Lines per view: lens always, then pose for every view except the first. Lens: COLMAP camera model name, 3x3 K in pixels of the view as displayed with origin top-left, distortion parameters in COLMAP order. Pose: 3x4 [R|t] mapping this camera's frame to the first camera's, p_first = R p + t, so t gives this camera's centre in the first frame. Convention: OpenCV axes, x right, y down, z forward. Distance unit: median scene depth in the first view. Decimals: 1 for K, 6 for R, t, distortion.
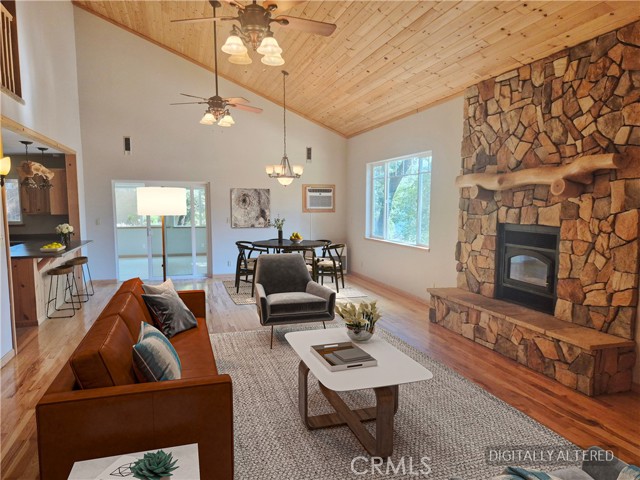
lens RADIAL K [[442.1, 0, 314.9], [0, 442.1, 246.5], [0, 0, 1]] dist [0.003238, -0.022148]
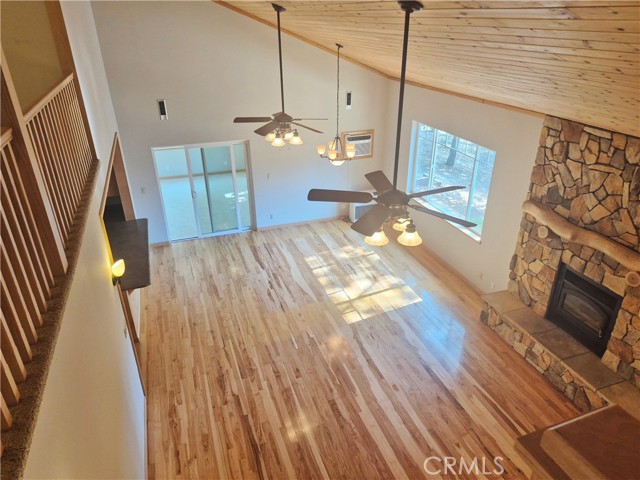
lens RADIAL K [[442.1, 0, 322.2], [0, 442.1, 246.4], [0, 0, 1]] dist [0.003238, -0.022148]
pose [[0.999254, -0.025050, 0.029405, -0.203437], [0.013275, 0.937563, 0.347562, -0.472220], [-0.036275, -0.346912, 0.937196, 0.012837]]
